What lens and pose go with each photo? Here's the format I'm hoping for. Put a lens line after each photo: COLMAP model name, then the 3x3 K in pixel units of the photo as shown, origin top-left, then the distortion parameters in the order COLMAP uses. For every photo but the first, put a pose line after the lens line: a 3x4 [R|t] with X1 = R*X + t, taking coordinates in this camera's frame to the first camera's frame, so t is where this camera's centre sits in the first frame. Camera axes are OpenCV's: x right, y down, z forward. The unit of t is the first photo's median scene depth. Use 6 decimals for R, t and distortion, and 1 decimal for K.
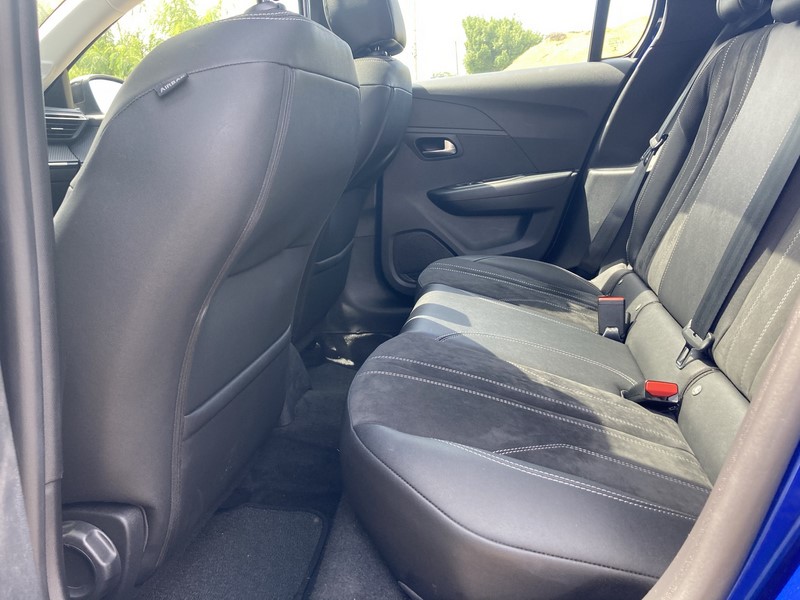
lens RADIAL K [[664.8, 0, 386.4], [0, 664.8, 304.1], [0, 0, 1]] dist [0.026767, -0.003690]
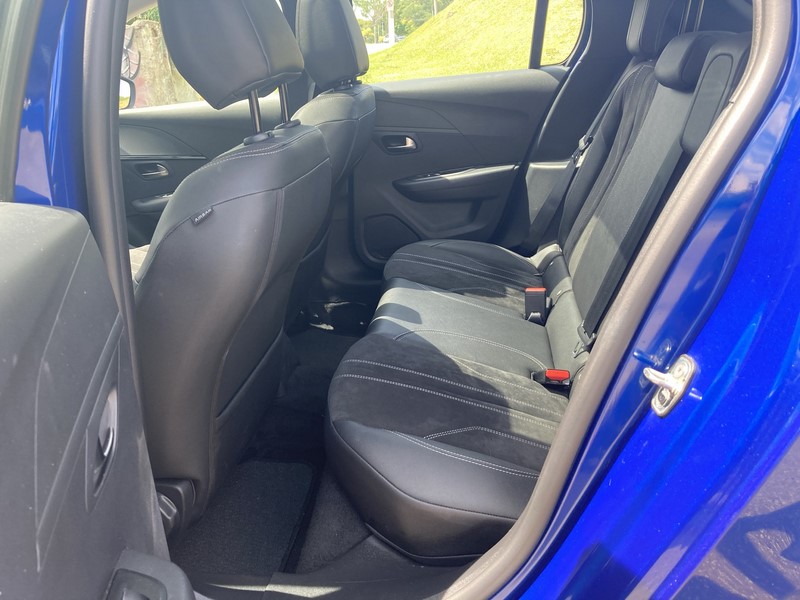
lens RADIAL K [[664.8, 0, 386.4], [0, 664.8, 304.1], [0, 0, 1]] dist [0.026767, -0.003690]
pose [[0.999384, -0.023190, 0.026331, 0.020454], [0.019532, 0.991115, 0.131565, -0.145330], [-0.029148, -0.130970, 0.990958, -0.232180]]
